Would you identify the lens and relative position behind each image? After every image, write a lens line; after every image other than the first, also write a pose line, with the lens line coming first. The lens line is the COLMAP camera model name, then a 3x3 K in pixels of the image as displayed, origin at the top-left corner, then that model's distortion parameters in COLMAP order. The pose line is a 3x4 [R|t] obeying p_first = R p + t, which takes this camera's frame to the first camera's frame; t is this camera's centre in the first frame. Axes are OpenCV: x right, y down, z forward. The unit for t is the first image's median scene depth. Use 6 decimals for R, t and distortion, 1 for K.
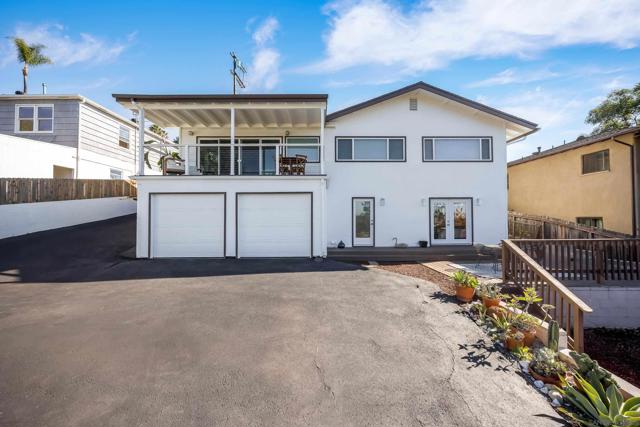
lens RADIAL K [[246.7, 0, 323.9], [0, 246.7, 216.1], [0, 0, 1]] dist [-0.001615, -0.000195]
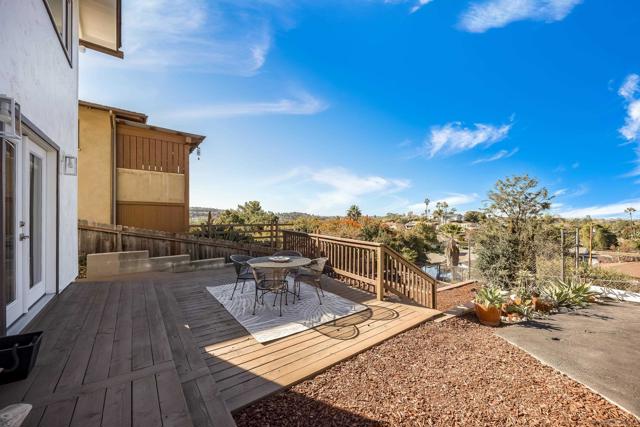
lens RADIAL K [[246.7, 0, 323.9], [0, 246.7, 216.1], [0, 0, 1]] dist [-0.001615, -0.000195]
pose [[-0.613056, -0.001804, 0.790037, 0.131210], [-0.015487, 0.999833, -0.009734, 0.013222], [-0.789887, -0.018203, -0.612982, 0.922383]]
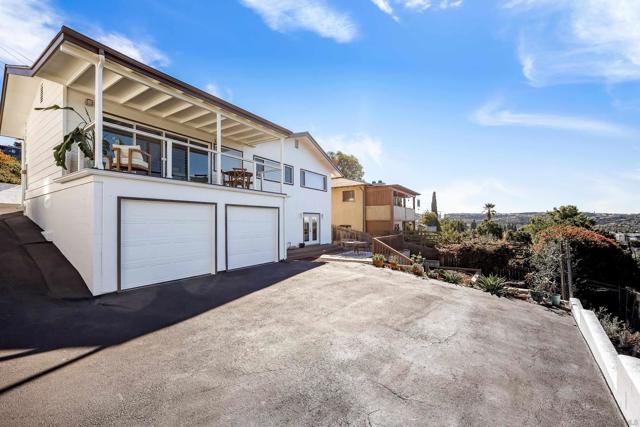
lens RADIAL K [[264.1, 0, 318.2], [0, 264.1, 222.9], [0, 0, 1]] dist [-0.000780, -0.000095]
pose [[0.542883, 0.000091, 0.839808, -0.804368], [-0.006569, 0.999970, 0.004137, -0.021807], [-0.839783, -0.007763, 0.542867, 0.104208]]
